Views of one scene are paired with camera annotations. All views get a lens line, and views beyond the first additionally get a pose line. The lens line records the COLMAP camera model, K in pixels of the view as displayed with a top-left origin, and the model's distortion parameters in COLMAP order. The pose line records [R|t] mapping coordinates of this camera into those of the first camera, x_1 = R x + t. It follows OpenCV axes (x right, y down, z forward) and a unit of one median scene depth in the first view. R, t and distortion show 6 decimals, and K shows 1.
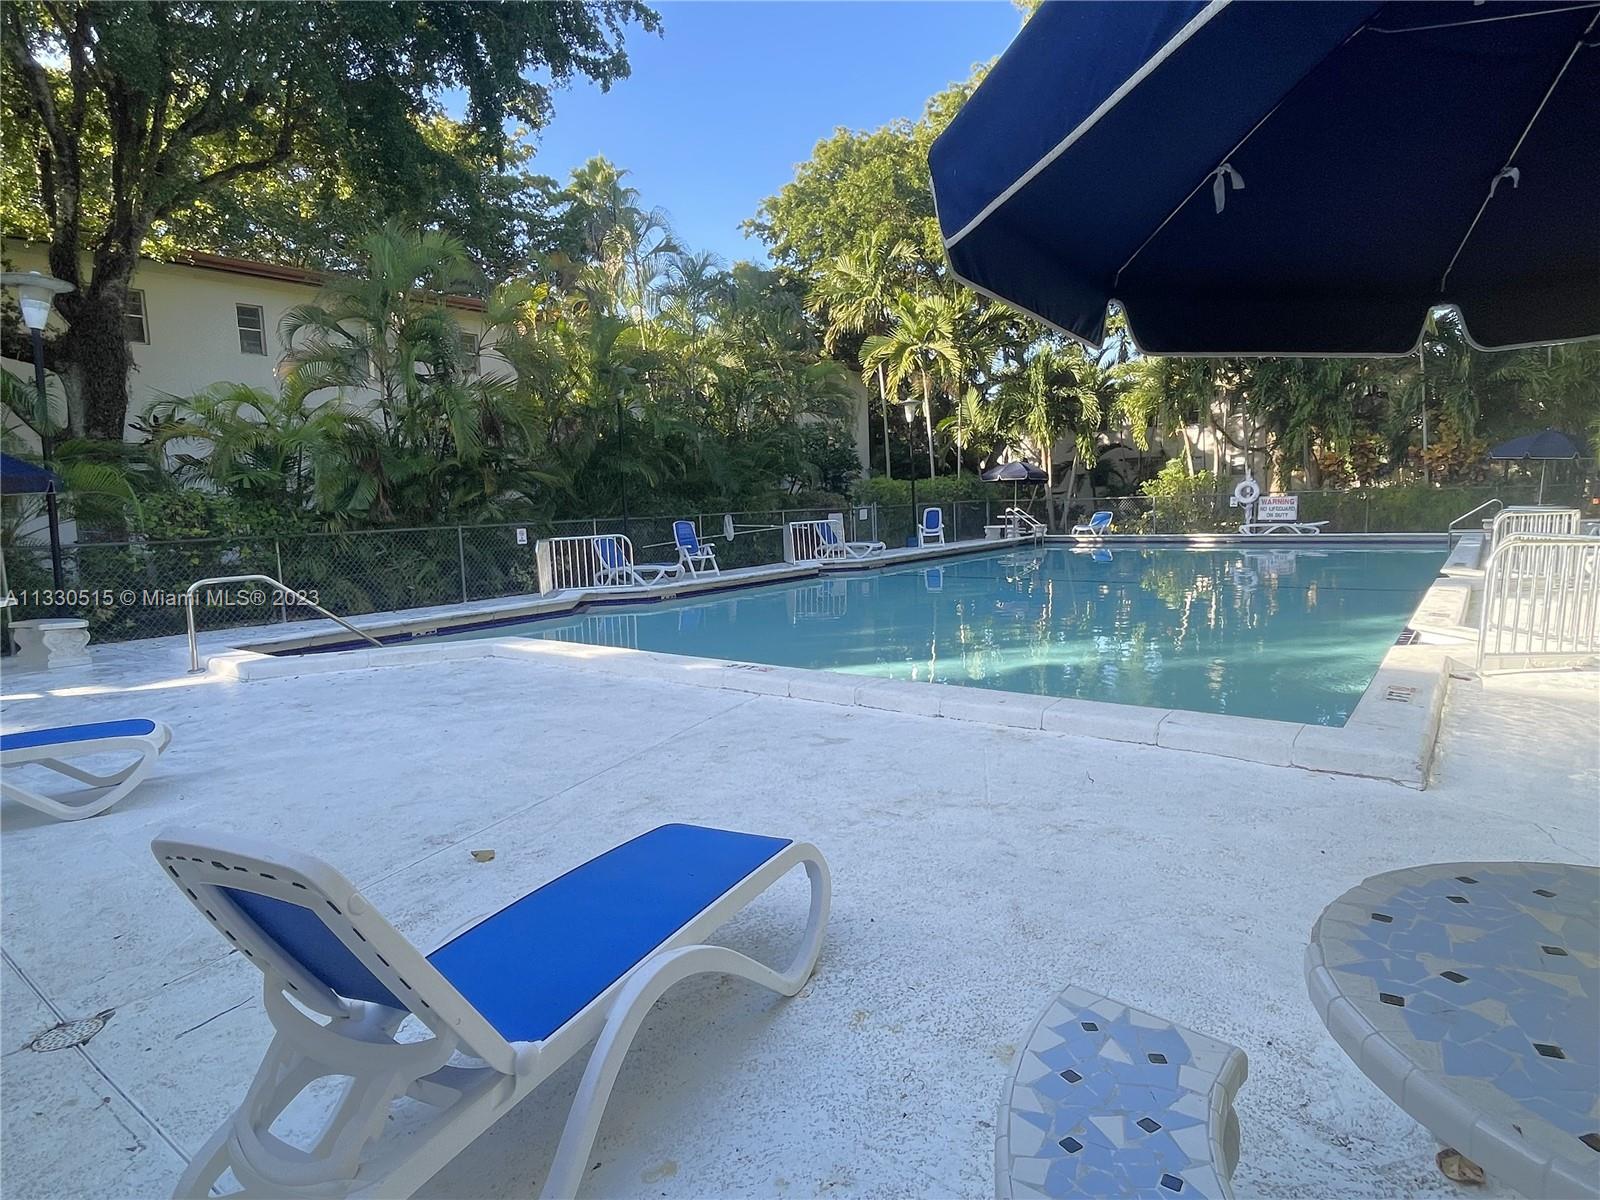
lens RADIAL K [[880.3, 0, 800.0], [0, 880.3, 602.6], [0, 0, 1]] dist [-0.003873, 0.001759]
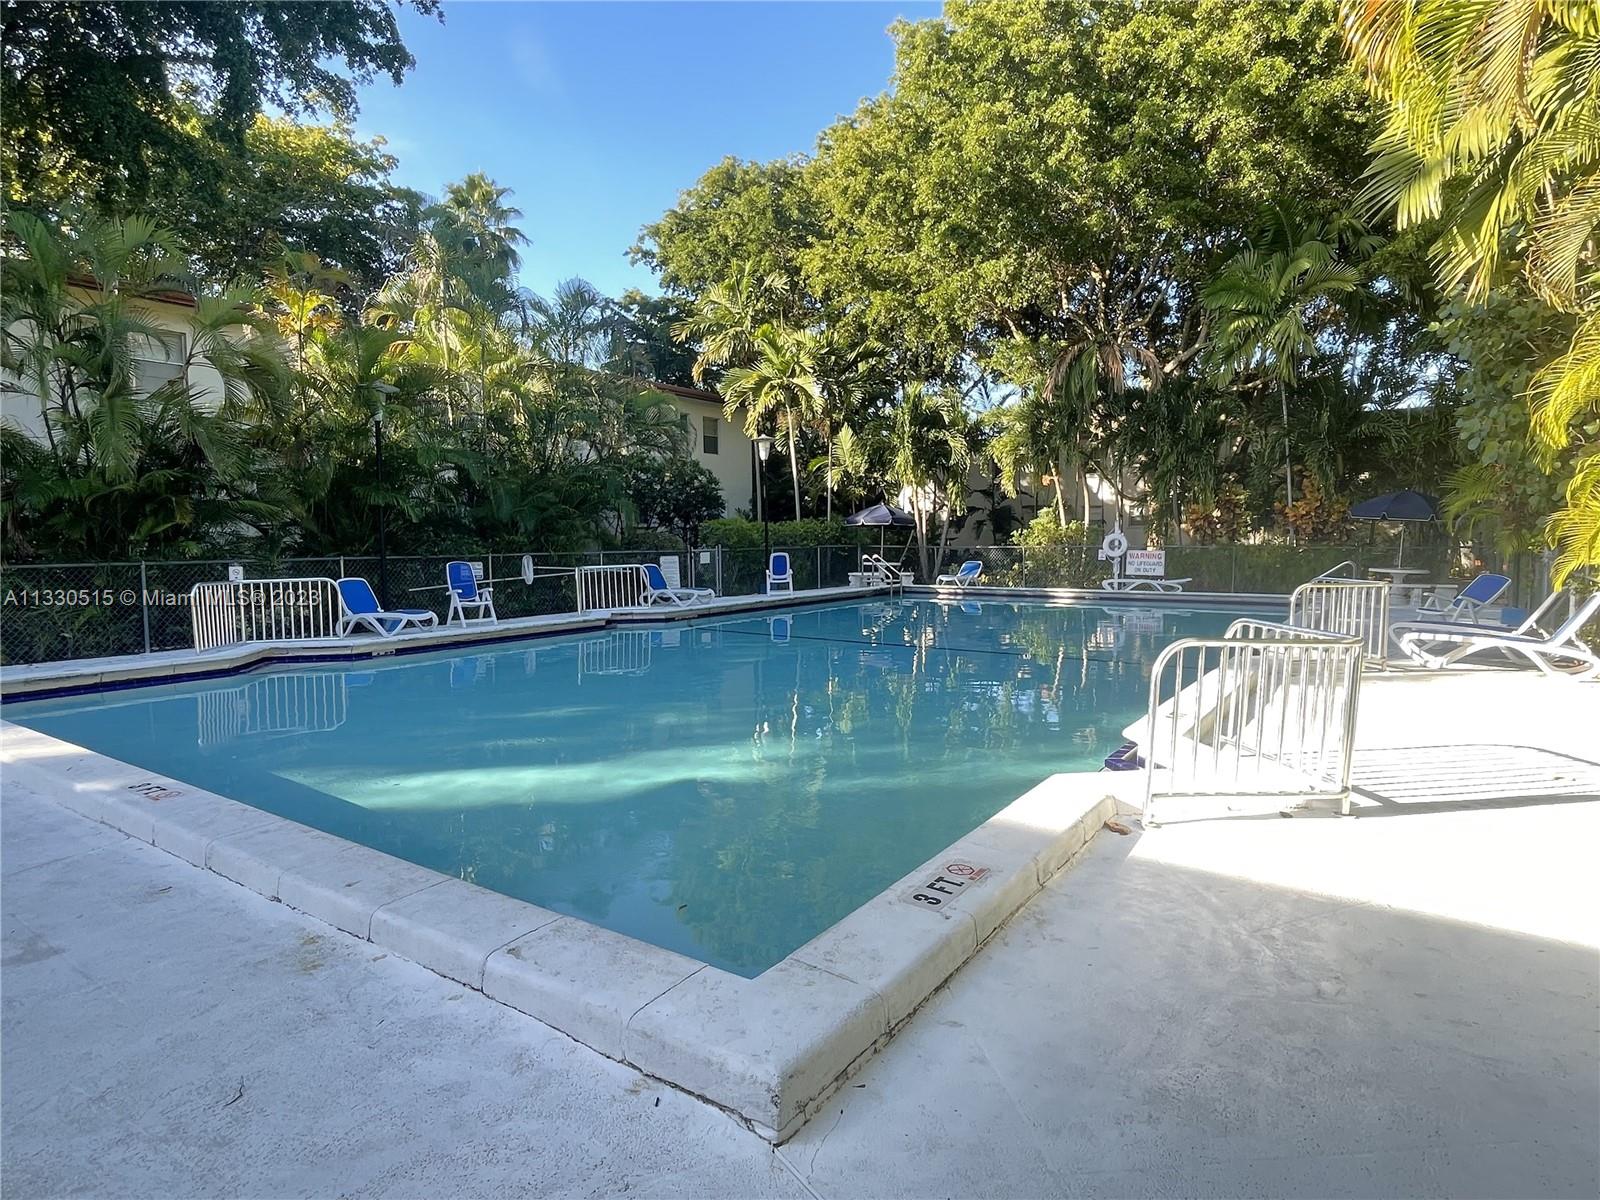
lens RADIAL K [[880.3, 0, 799.7], [0, 880.3, 602.8], [0, 0, 1]] dist [-0.003873, 0.001759]
pose [[0.998043, 0.024315, 0.057608, 0.114517], [-0.021908, 0.998876, -0.042042, -0.016017], [-0.058565, 0.040697, 0.997454, 0.075347]]
